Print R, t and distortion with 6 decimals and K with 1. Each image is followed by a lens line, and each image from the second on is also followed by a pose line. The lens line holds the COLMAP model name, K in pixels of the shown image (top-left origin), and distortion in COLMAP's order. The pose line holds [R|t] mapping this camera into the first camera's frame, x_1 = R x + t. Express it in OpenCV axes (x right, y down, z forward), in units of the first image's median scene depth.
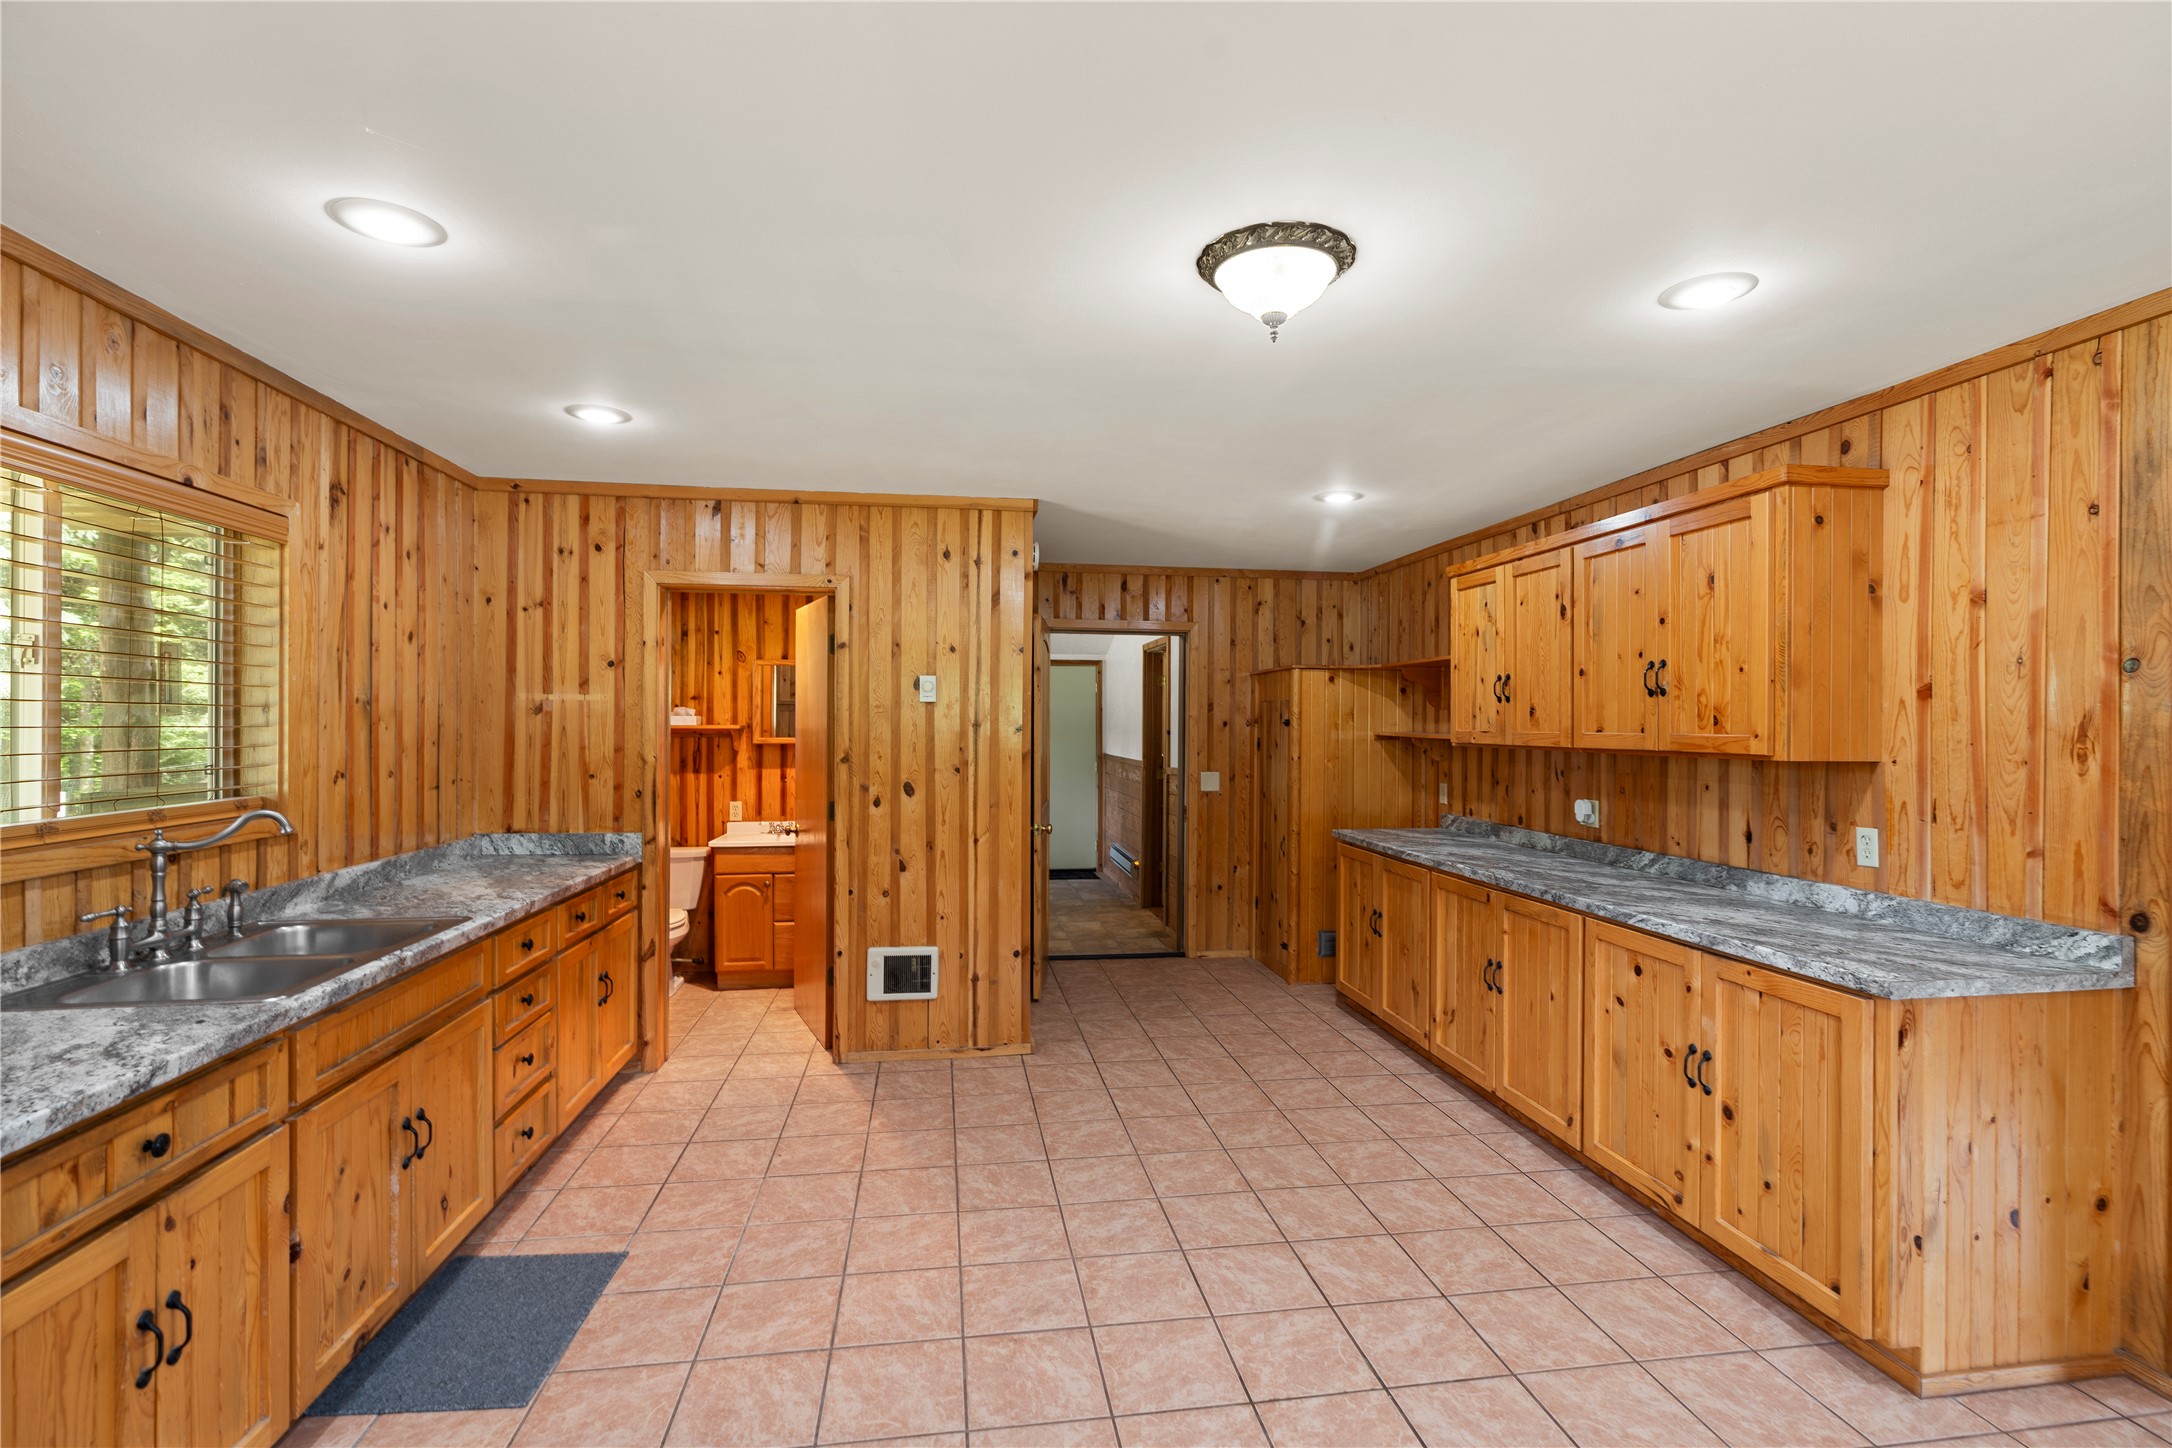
lens RADIAL K [[978.3, 0, 1090.4], [0, 978.3, 725.9], [0, 0, 1]] dist [-0.010788, 0.003893]
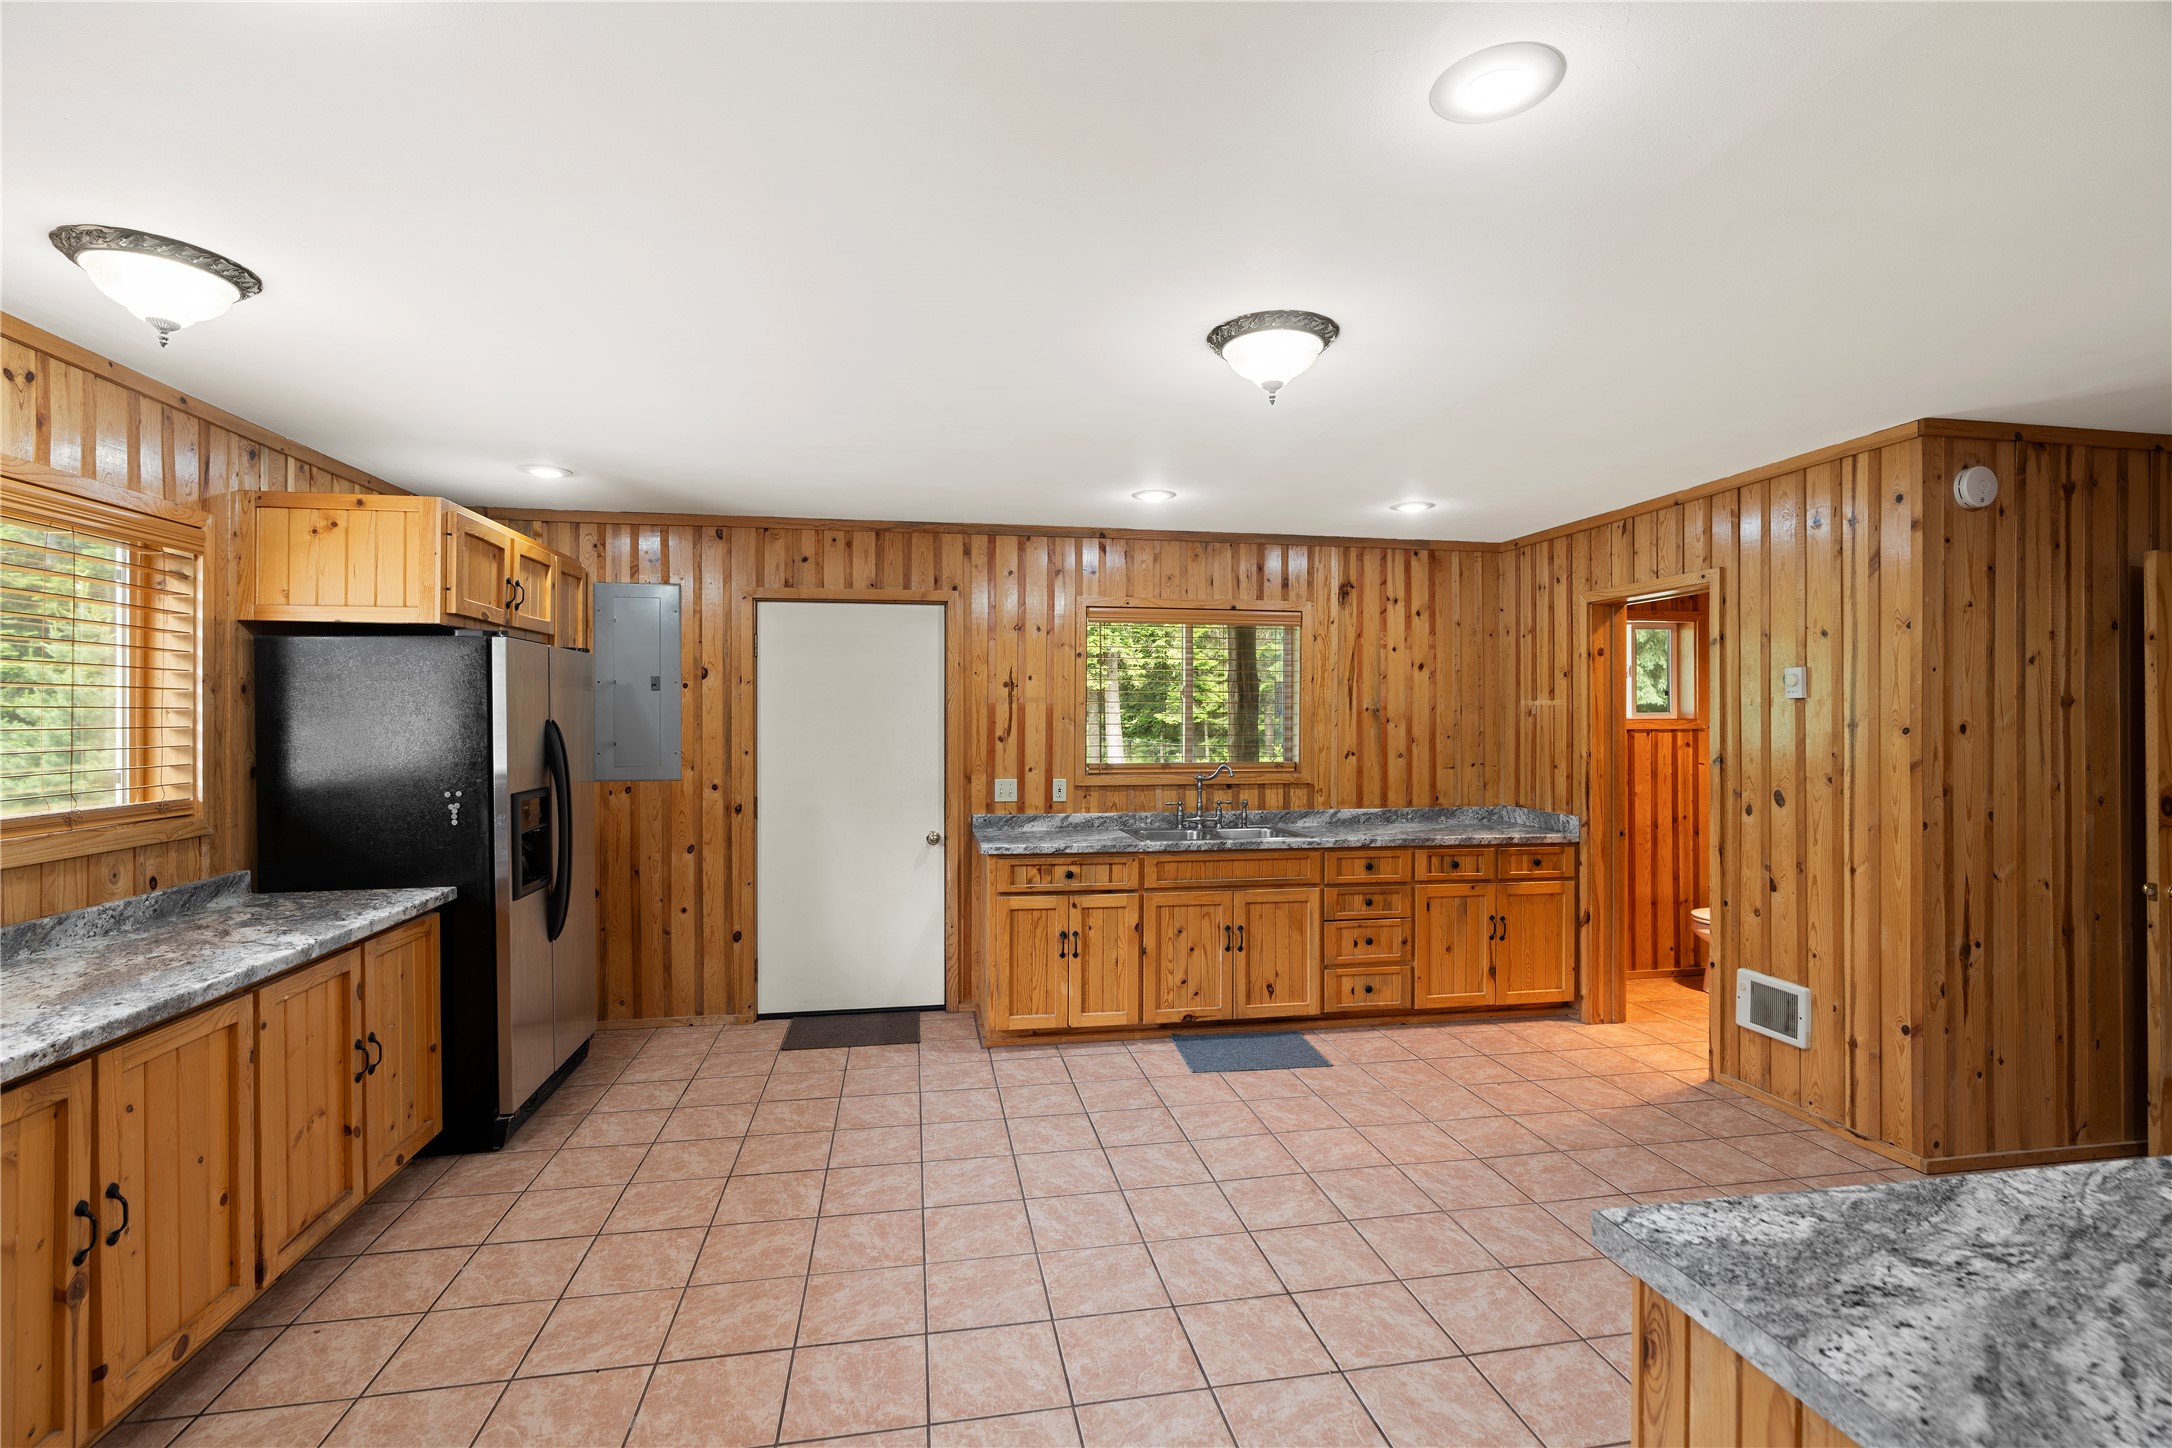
lens RADIAL K [[978.3, 0, 1078.5], [0, 978.3, 716.6], [0, 0, 1]] dist [-0.010788, 0.003893]
pose [[0.020642, -0.008776, -0.999748, 0.714840], [-0.005357, 0.999946, -0.008888, 0.002789], [0.999773, 0.005539, 0.020594, 0.377918]]
